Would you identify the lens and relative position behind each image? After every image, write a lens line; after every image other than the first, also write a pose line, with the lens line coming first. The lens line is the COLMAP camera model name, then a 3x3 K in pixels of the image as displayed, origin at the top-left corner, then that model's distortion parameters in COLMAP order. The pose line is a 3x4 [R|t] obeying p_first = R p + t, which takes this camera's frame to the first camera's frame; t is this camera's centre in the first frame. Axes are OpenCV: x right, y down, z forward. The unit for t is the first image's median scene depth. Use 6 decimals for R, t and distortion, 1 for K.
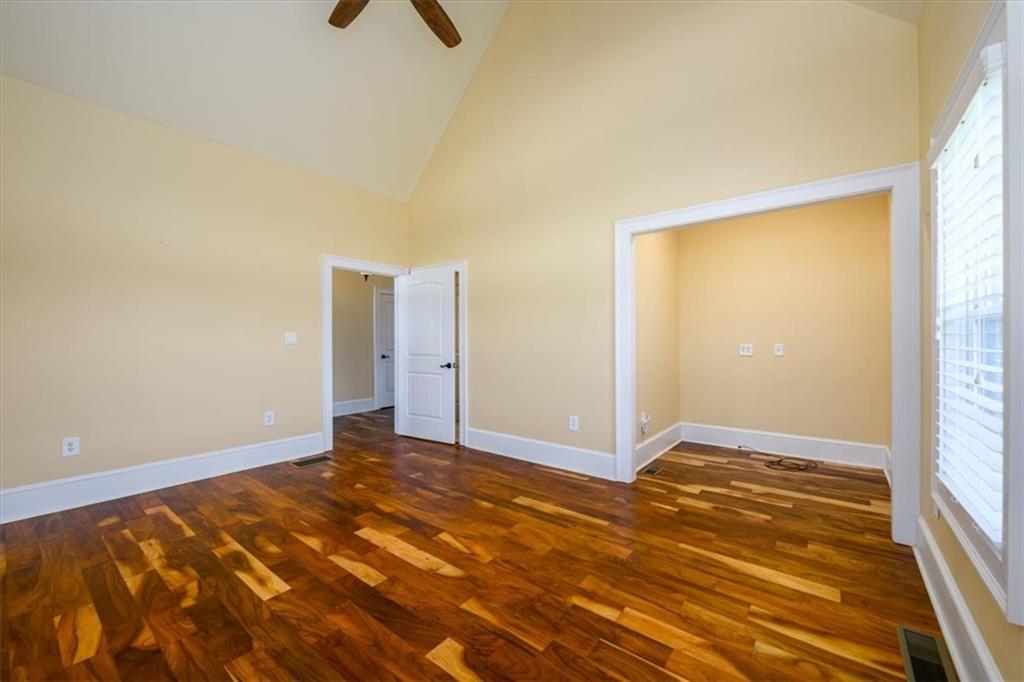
lens RADIAL K [[413.7, 0, 511.5], [0, 413.7, 341.9], [0, 0, 1]] dist [-0.001527, -0.001182]
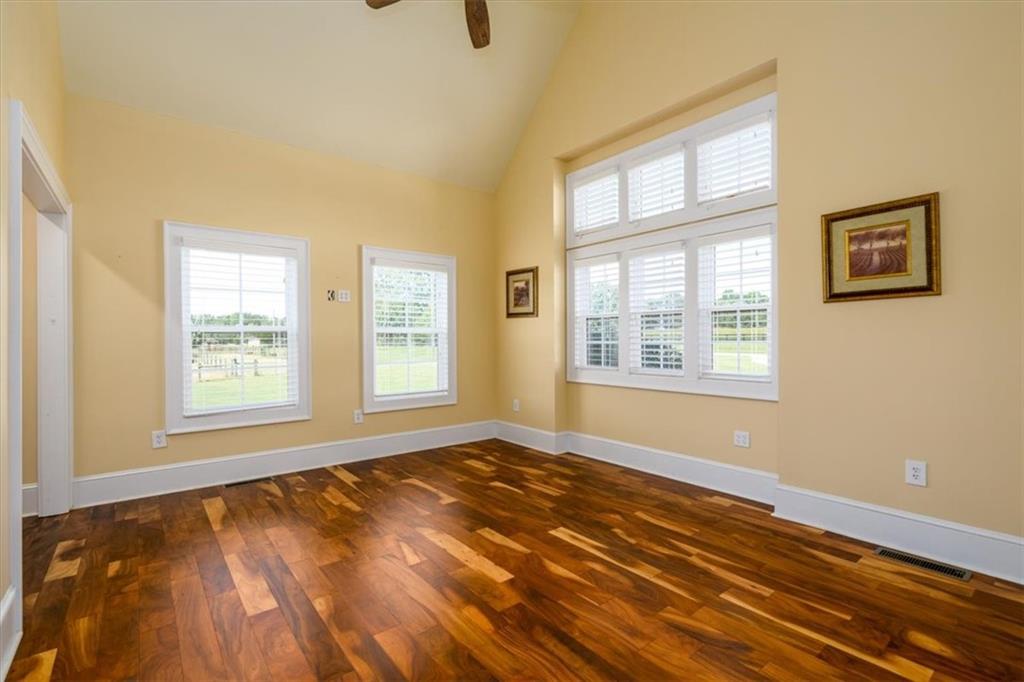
lens RADIAL K [[444.6, 0, 509.9], [0, 444.6, 337.0], [0, 0, 1]] dist [-0.000938, -0.000045]
pose [[-0.974104, 0.010423, 0.225859, -0.609554], [0.011621, 0.999925, 0.003977, -0.011706], [-0.225800, 0.006499, -0.974152, 1.961165]]
